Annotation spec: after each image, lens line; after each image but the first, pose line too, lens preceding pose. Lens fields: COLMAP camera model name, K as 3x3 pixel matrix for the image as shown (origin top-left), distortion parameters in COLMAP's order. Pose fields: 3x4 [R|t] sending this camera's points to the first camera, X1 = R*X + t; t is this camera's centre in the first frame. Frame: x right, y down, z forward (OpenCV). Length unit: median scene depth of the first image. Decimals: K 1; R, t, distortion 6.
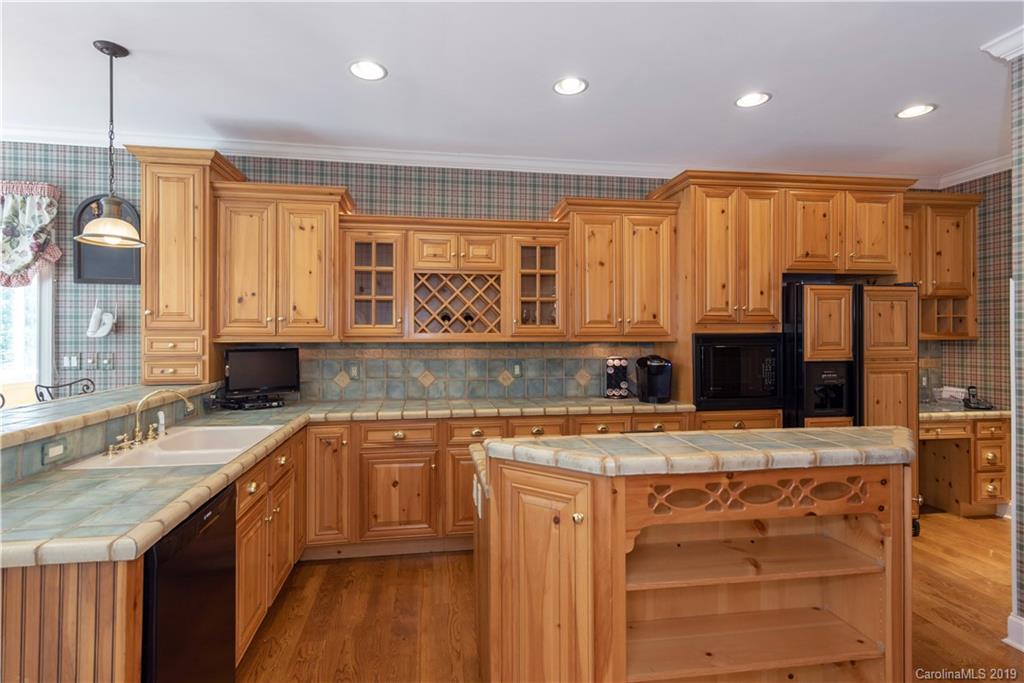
lens RADIAL K [[502.1, 0, 507.8], [0, 502.1, 338.0], [0, 0, 1]] dist [0.020203, -0.000881]
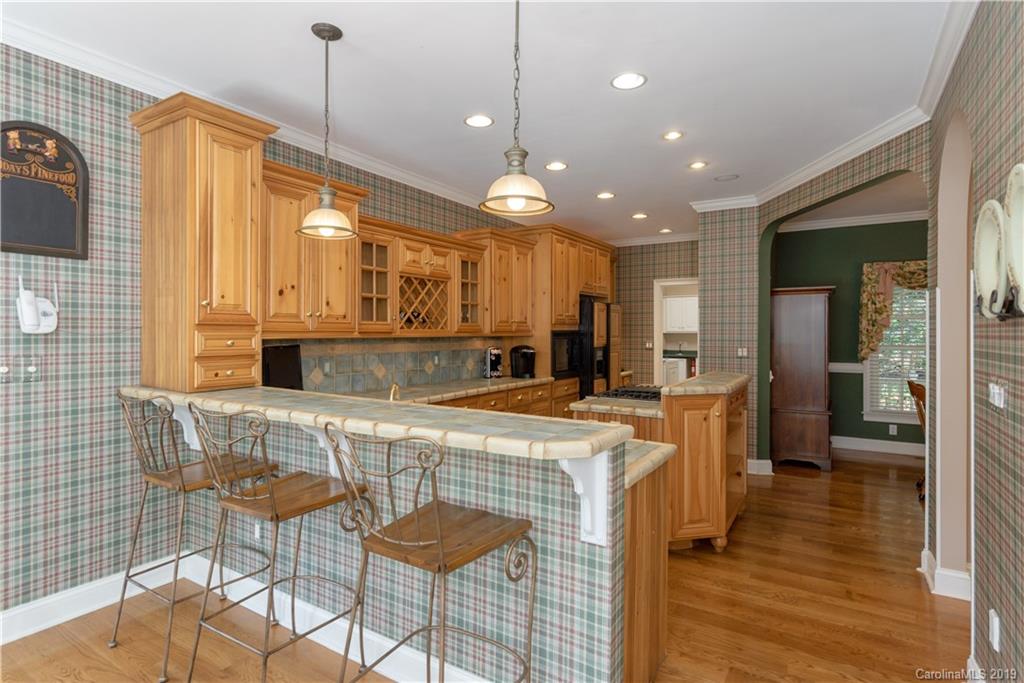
lens RADIAL K [[529.6, 0, 508.0], [0, 529.6, 334.1], [0, 0, 1]] dist [0.005668, 0.000600]
pose [[0.652067, -0.002487, 0.758158, -0.924599], [-0.000770, 0.999992, 0.003942, -0.003715], [-0.758161, -0.003154, 0.652059, 0.055940]]
